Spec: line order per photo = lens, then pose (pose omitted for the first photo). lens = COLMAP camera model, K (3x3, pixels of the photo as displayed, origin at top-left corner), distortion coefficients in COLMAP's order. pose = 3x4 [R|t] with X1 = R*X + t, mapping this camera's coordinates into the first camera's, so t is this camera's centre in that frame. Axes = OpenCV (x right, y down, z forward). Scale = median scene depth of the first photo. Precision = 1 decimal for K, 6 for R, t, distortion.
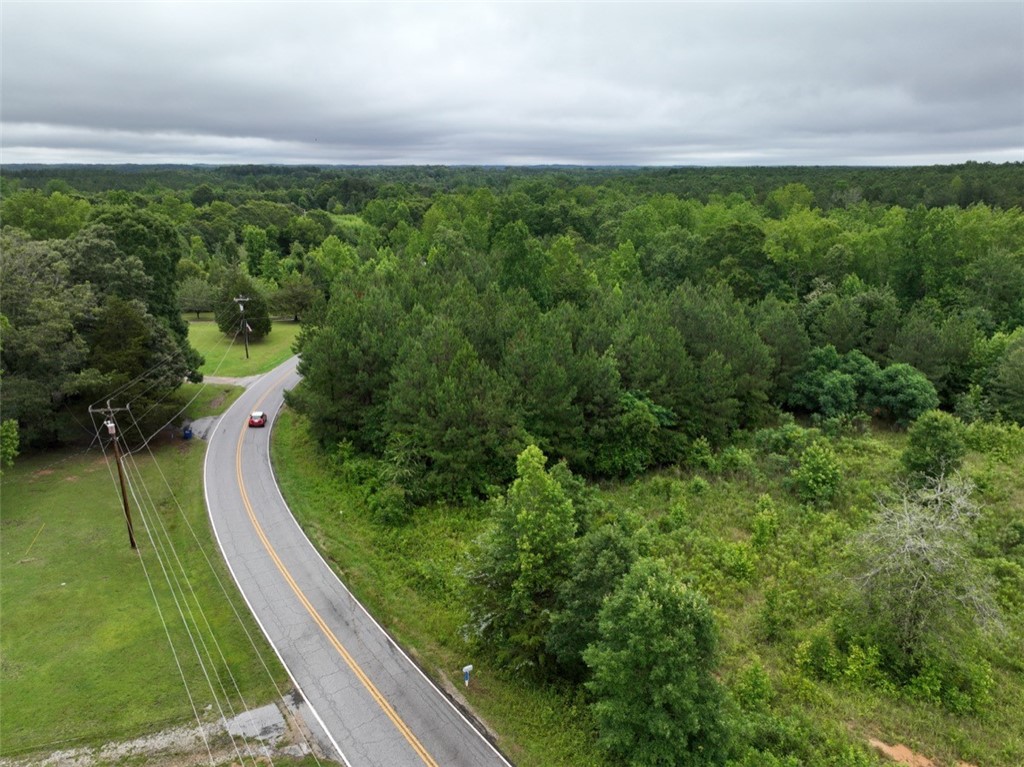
lens RADIAL K [[730.4, 0, 522.5], [0, 730.4, 390.9], [0, 0, 1]] dist [-0.009278, 0.028504]
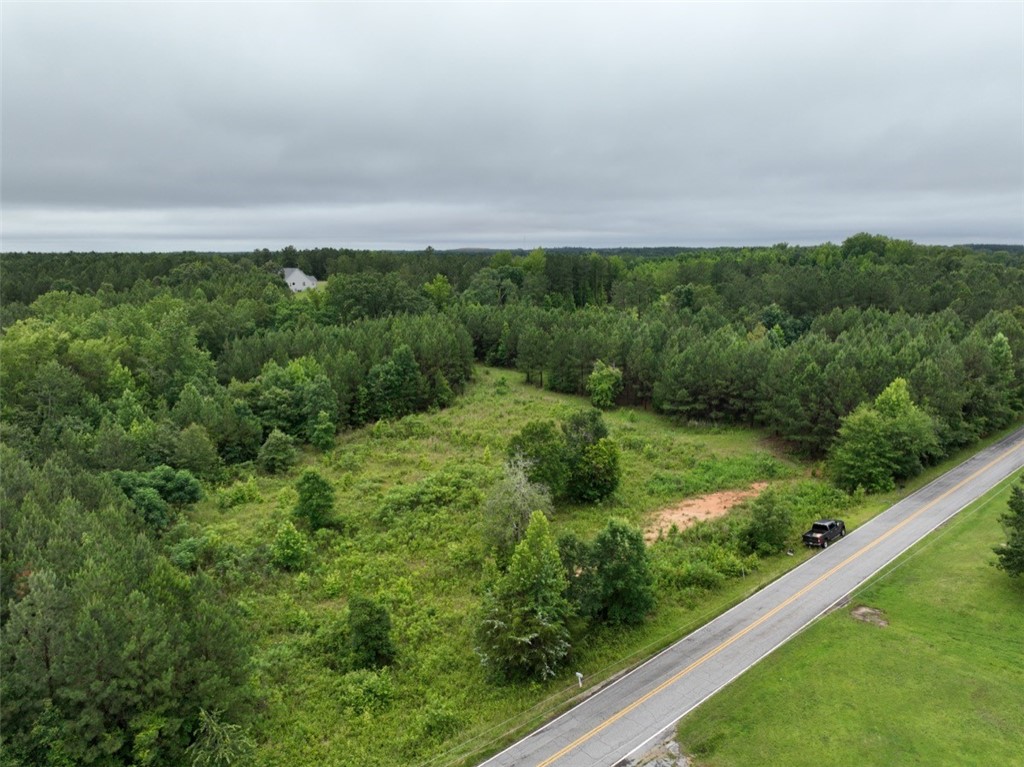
lens RADIAL K [[733.5, 0, 517.5], [0, 733.5, 383.6], [0, 0, 1]] dist [0.010042, 0.008417]
pose [[-0.094486, -0.174736, 0.980071, -2.046177], [0.278210, 0.940617, 0.194523, -0.688352], [-0.955862, 0.291046, -0.040262, 1.522201]]
